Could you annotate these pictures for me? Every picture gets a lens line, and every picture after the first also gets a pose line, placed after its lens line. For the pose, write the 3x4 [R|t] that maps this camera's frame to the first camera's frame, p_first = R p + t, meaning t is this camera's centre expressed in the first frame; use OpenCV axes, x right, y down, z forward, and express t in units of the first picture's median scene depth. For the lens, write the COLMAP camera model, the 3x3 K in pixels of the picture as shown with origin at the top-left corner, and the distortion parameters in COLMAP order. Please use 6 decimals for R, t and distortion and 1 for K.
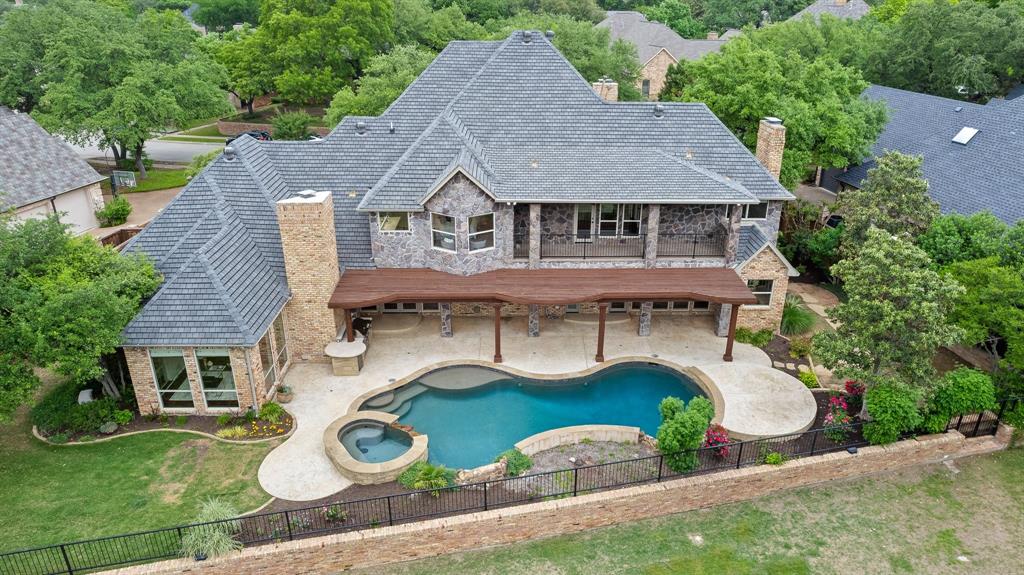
lens RADIAL K [[678.0, 0, 512.0], [0, 678.0, 287.5], [0, 0, 1]] dist [-0.054152, 0.000087]
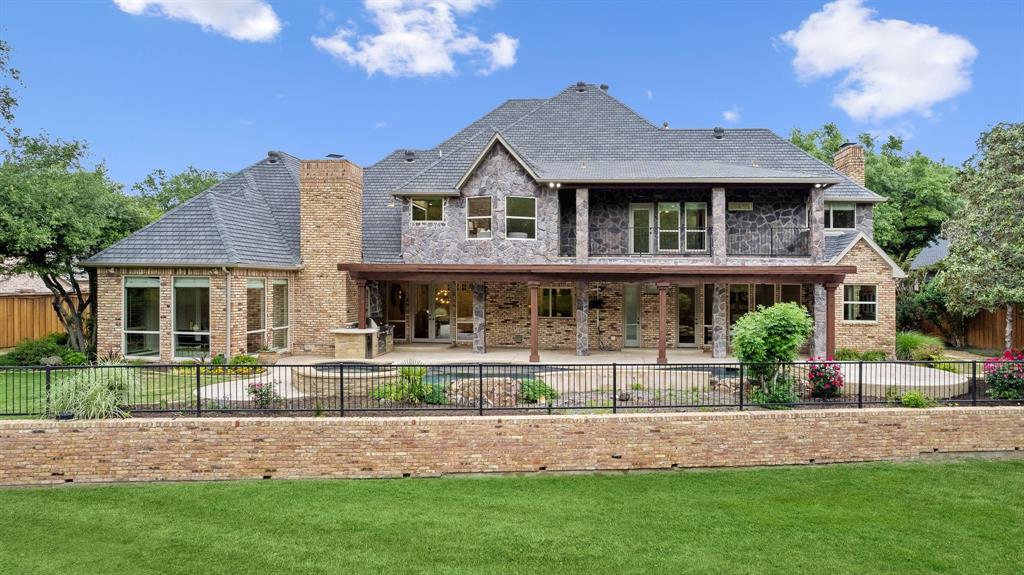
lens RADIAL K [[655.7, 0, 513.4], [0, 655.7, 273.9], [0, 0, 1]] dist [-0.081446, 0.075665]
pose [[0.991339, -0.000094, -0.131326, 0.058434], [-0.052116, 0.917602, -0.394068, 0.329033], [0.120542, 0.397499, 0.909650, 0.245729]]
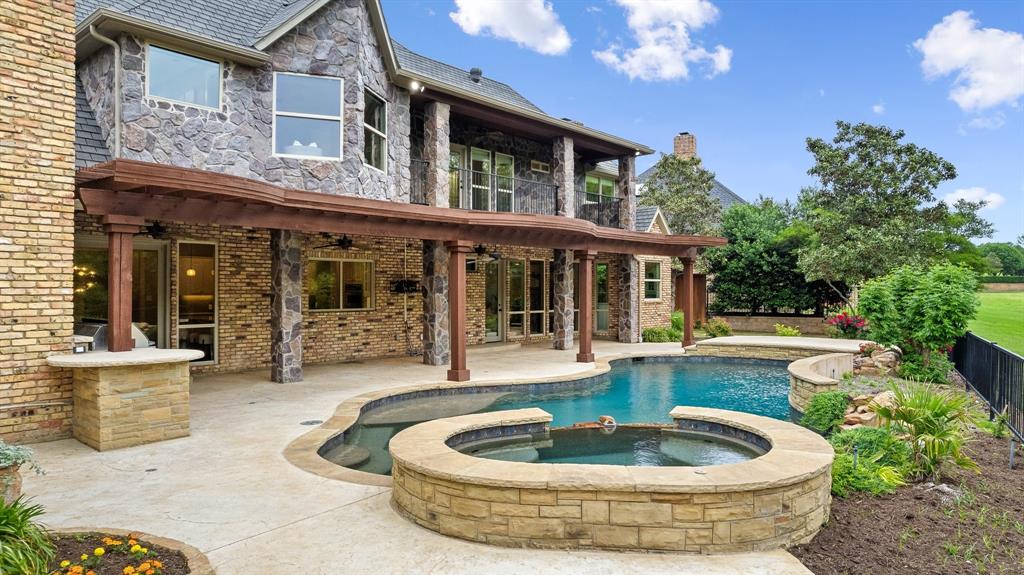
lens RADIAL K [[655.7, 0, 513.4], [0, 655.7, 273.9], [0, 0, 1]] dist [-0.081446, 0.075665]
pose [[0.683278, 0.004638, 0.730144, -0.328484], [0.291640, 0.915016, -0.278732, 0.181225], [-0.669386, 0.403390, 0.623858, 0.678644]]
